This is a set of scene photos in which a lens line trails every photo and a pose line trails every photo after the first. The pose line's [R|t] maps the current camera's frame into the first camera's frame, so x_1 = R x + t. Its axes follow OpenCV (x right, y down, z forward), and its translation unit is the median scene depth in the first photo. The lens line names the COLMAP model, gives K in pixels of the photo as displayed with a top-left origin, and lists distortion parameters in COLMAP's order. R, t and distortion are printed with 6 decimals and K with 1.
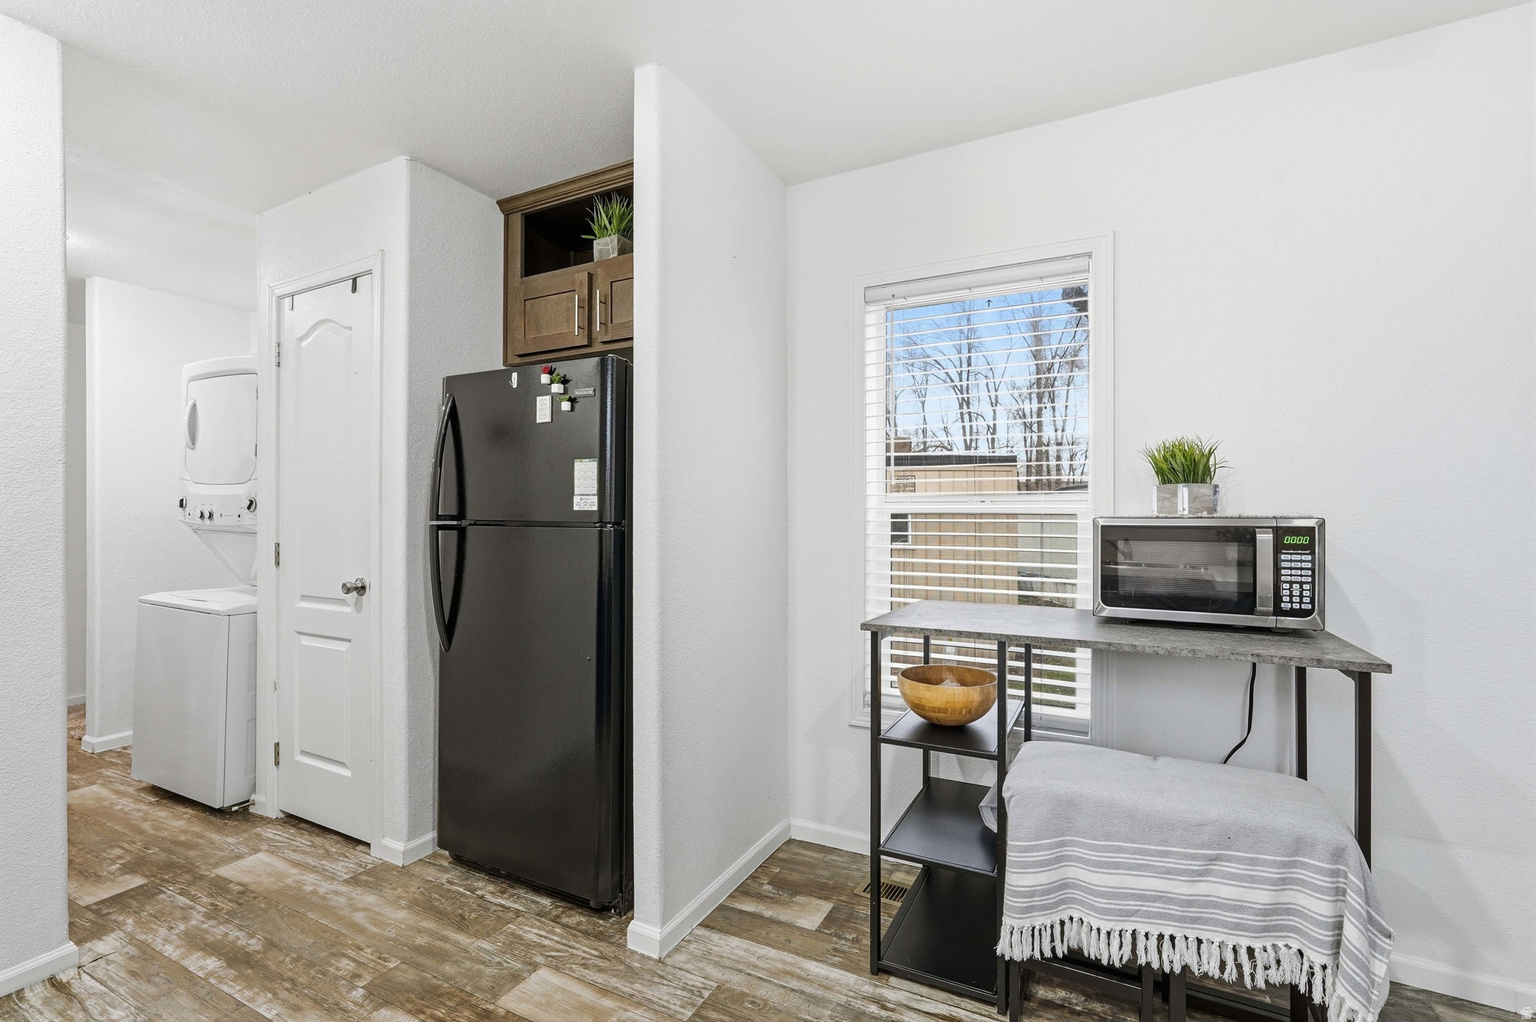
lens RADIAL K [[688.7, 0, 764.9], [0, 688.7, 516.9], [0, 0, 1]] dist [-0.004300, 0.003544]
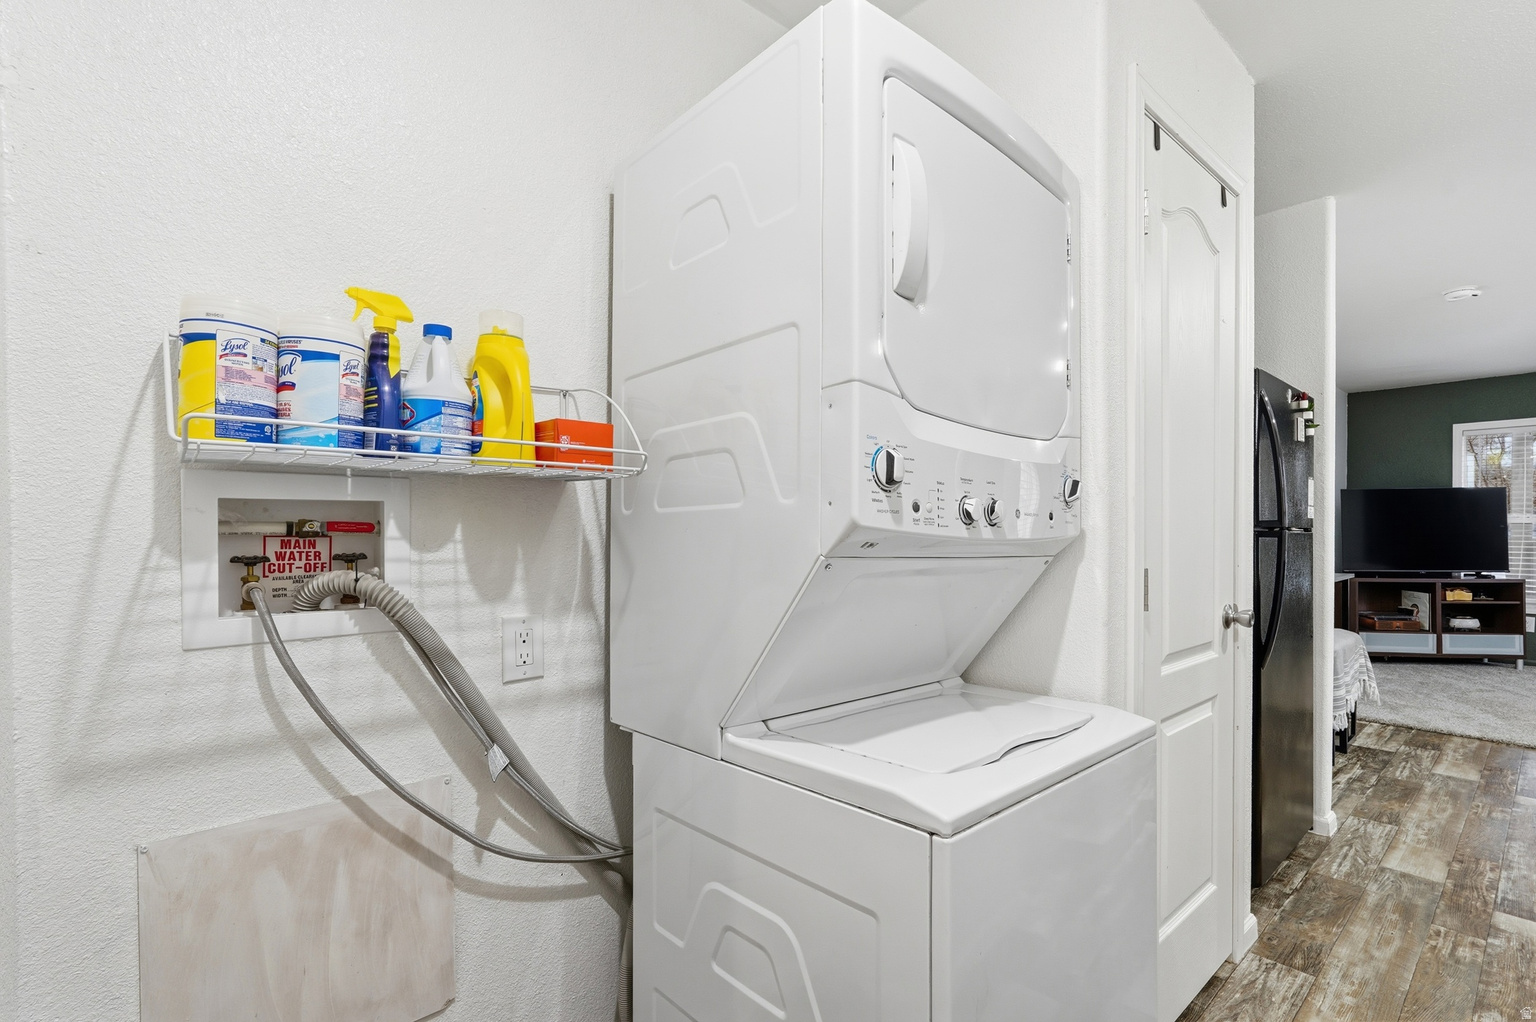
lens RADIAL K [[688.7, 0, 790.9], [0, 688.7, 543.0], [0, 0, 1]] dist [-0.004300, 0.003544]
pose [[0.360823, -0.018674, 0.932447, -1.674829], [0.012209, 0.999808, 0.015298, 0.007572], [-0.932554, 0.005864, 0.360982, 1.361495]]
